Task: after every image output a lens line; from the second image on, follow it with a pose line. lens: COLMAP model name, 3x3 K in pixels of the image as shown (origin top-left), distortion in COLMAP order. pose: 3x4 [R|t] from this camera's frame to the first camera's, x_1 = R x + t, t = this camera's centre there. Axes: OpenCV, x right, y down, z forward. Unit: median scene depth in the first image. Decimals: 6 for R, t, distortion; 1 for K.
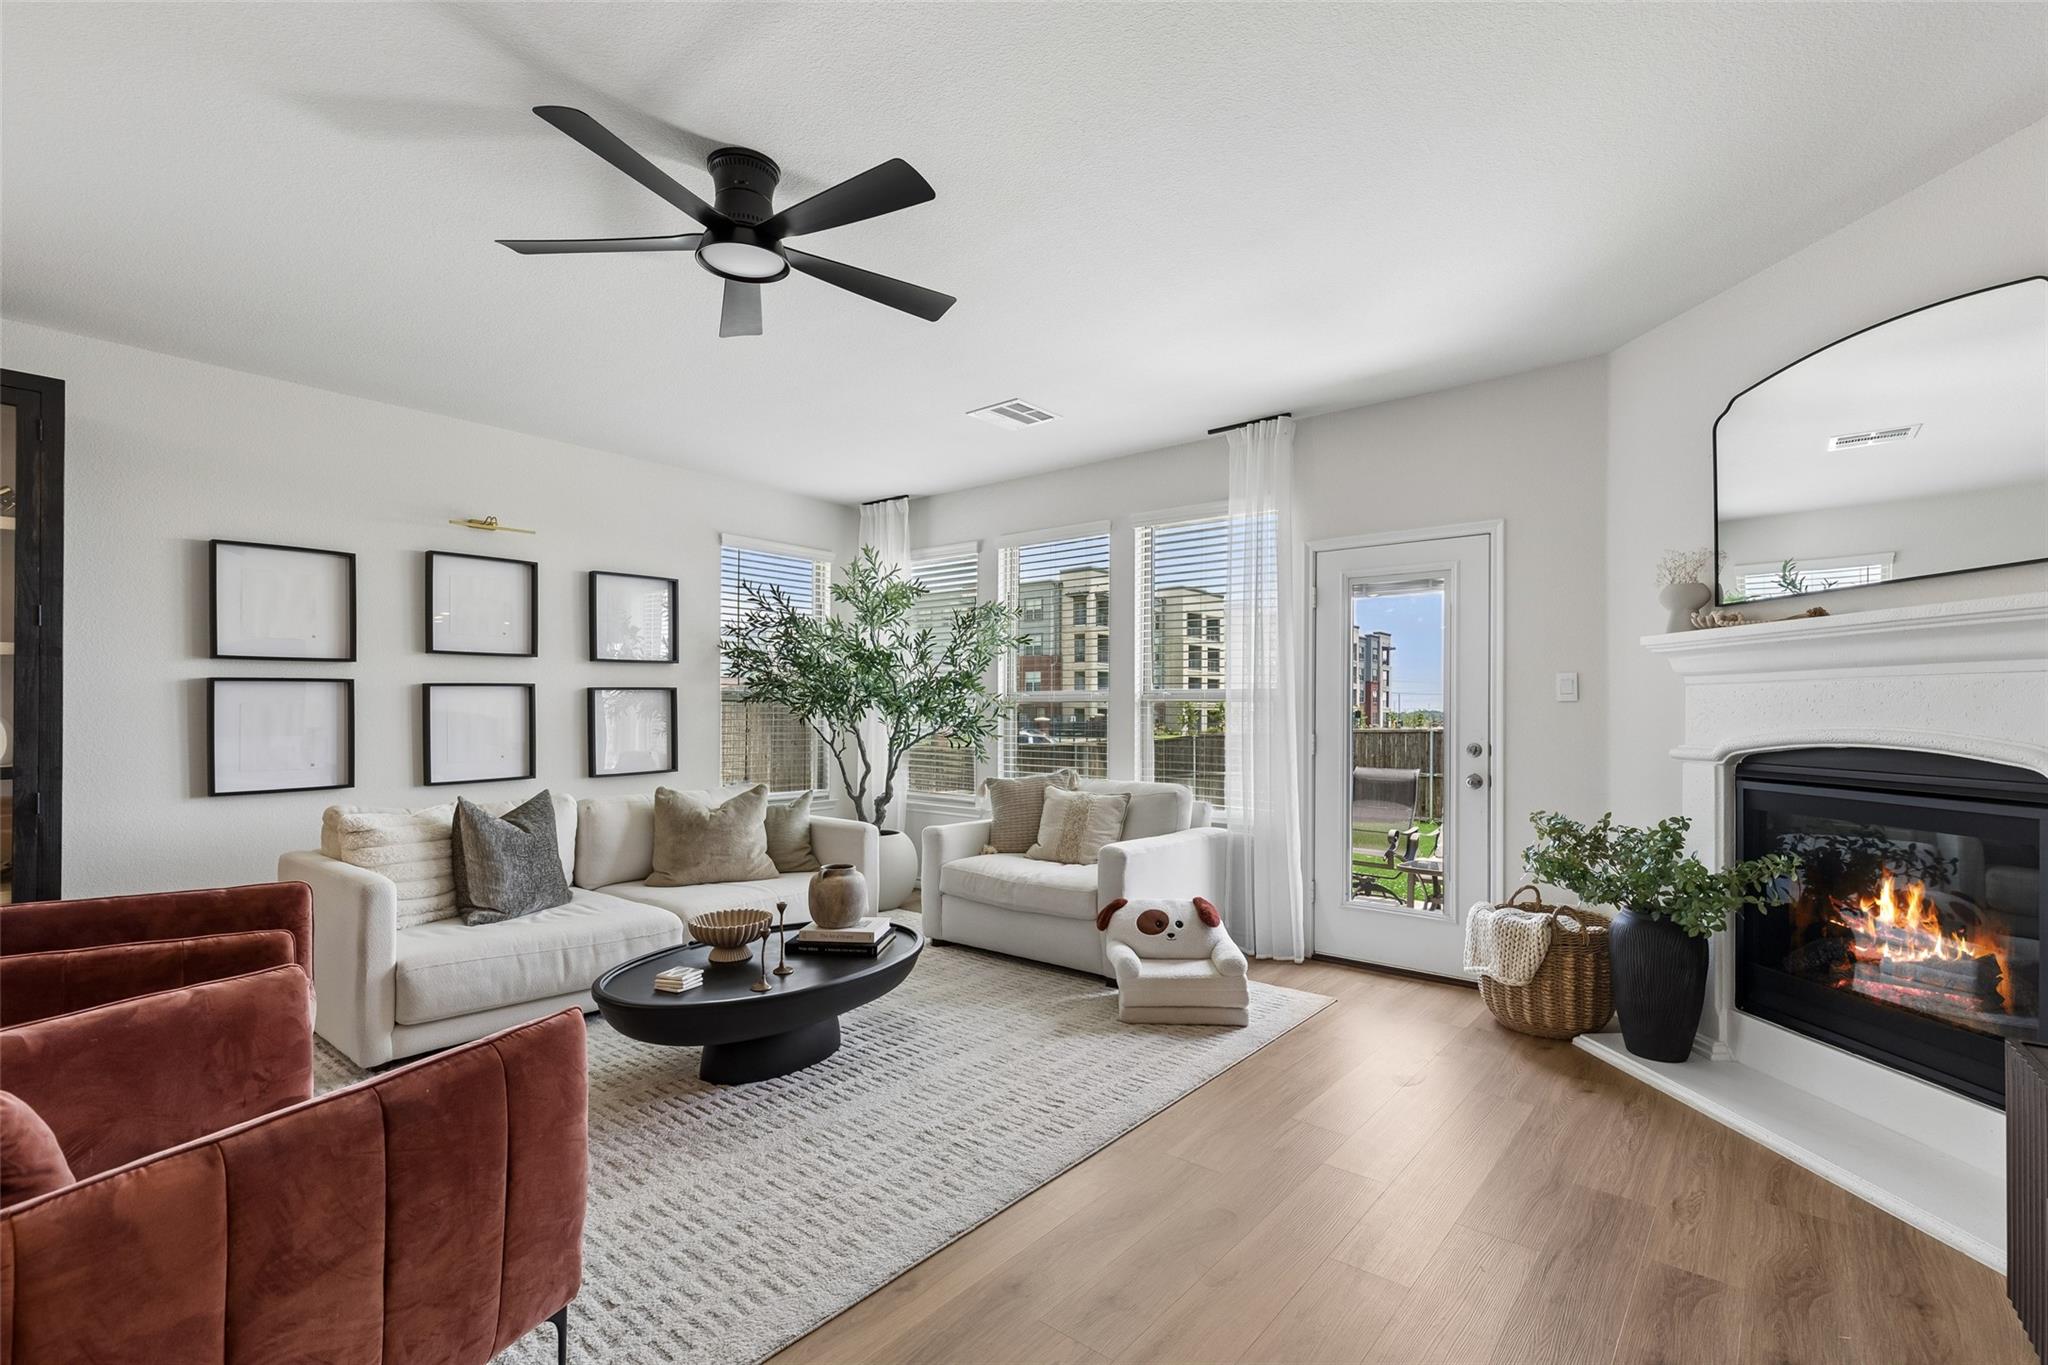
lens RADIAL K [[904.0, 0, 1055.6], [0, 904.0, 696.1], [0, 0, 1]] dist [-0.000826, -0.000900]
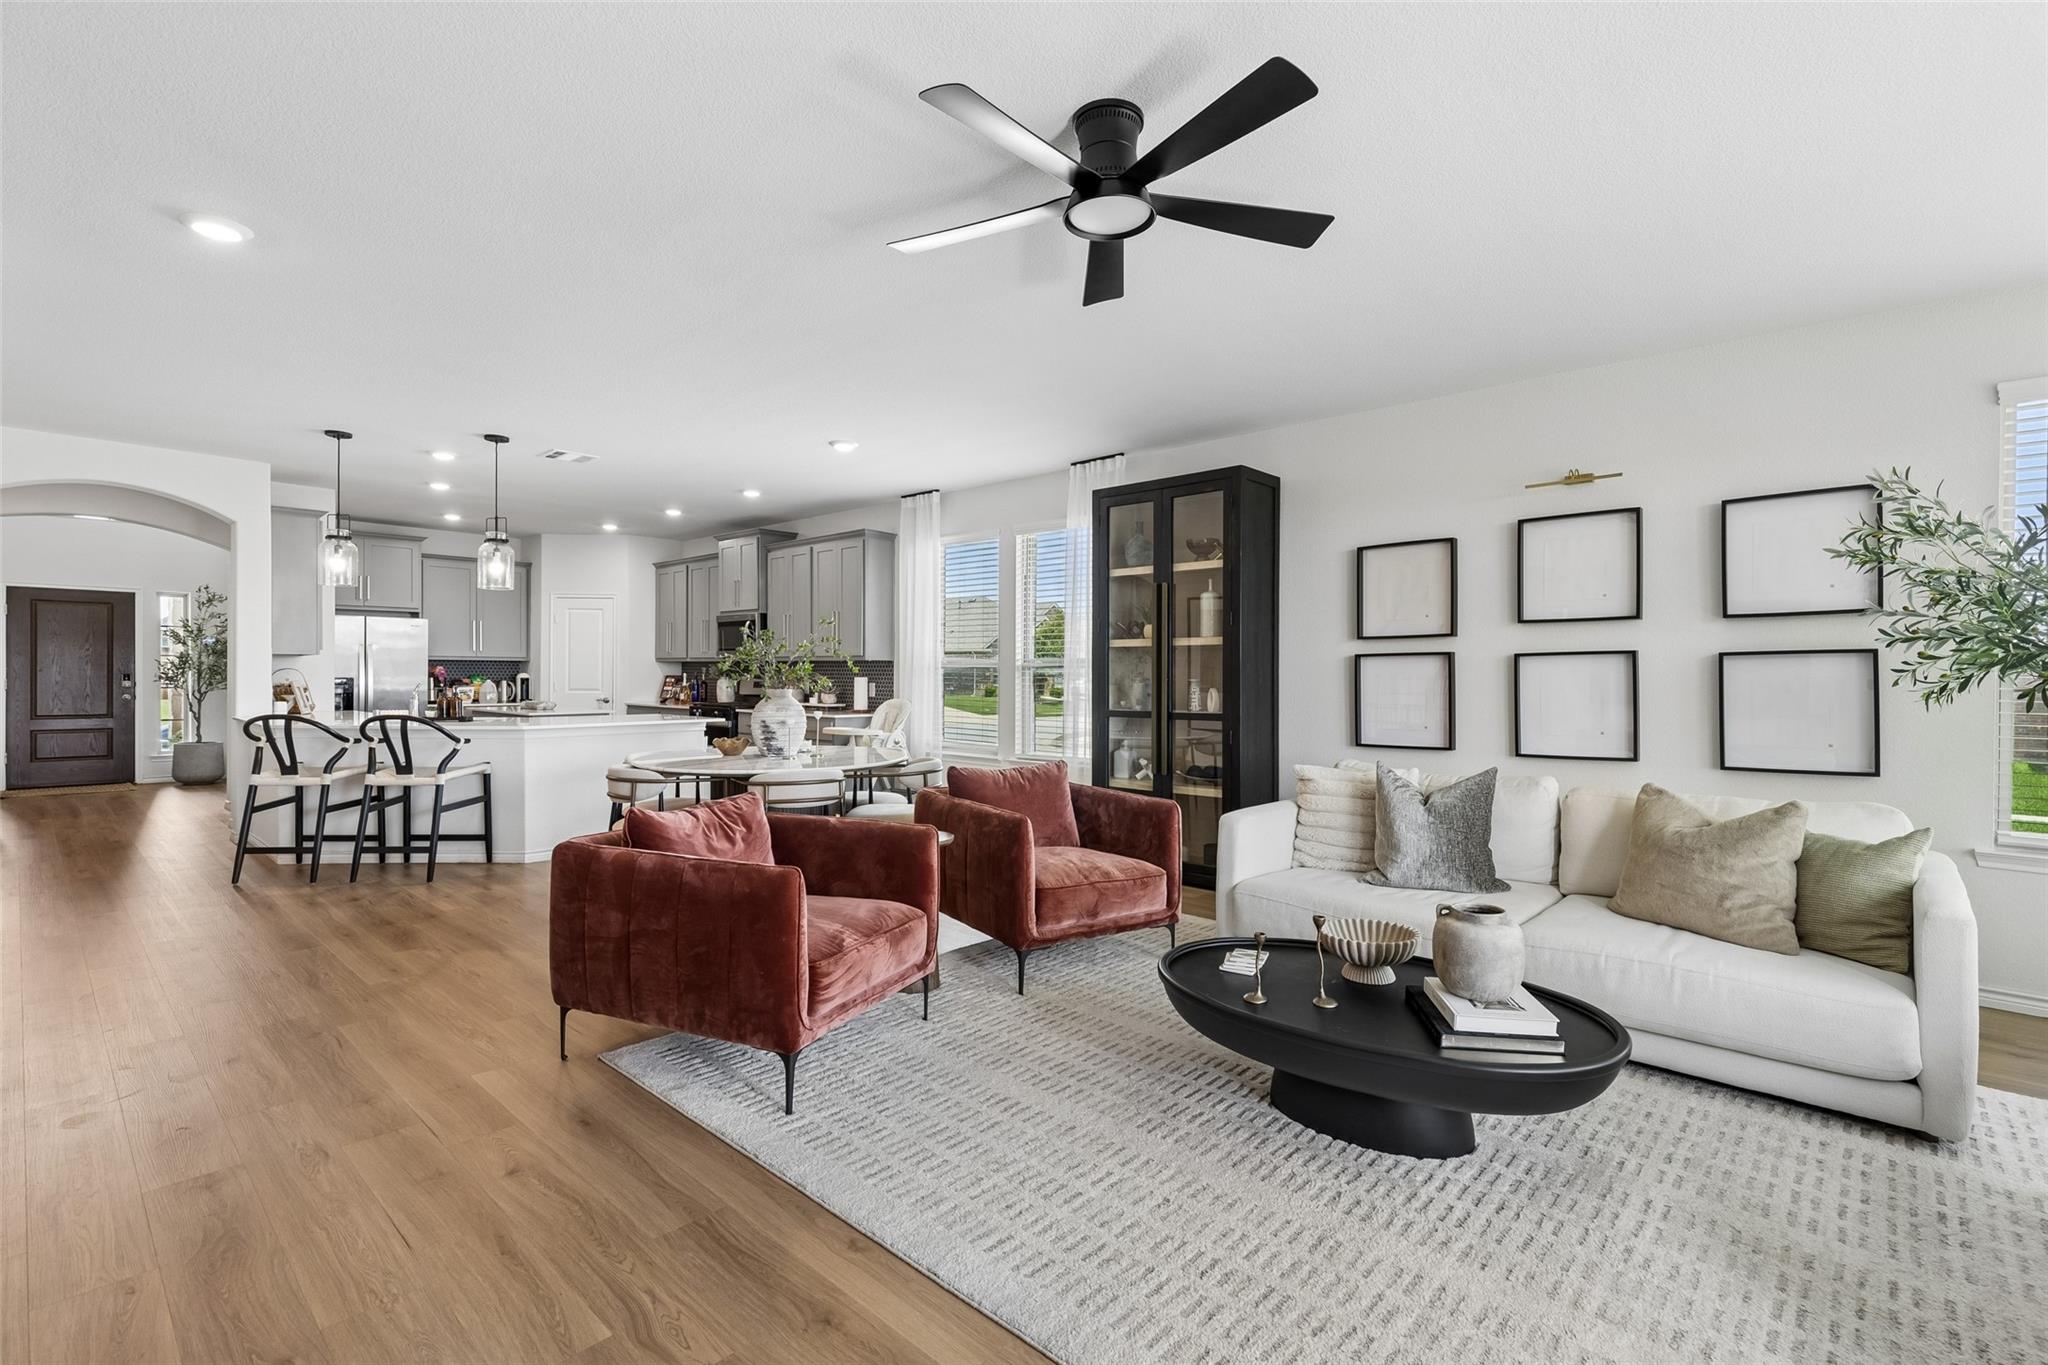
lens RADIAL K [[926.5, 0, 1039.0], [0, 926.5, 685.2], [0, 0, 1]] dist [0.001310, 0.000096]
pose [[-0.058000, 0.007889, -0.998285, 0.398702], [0.006755, 0.999949, 0.007510, 0.010497], [0.998294, -0.006308, -0.058050, 0.596370]]
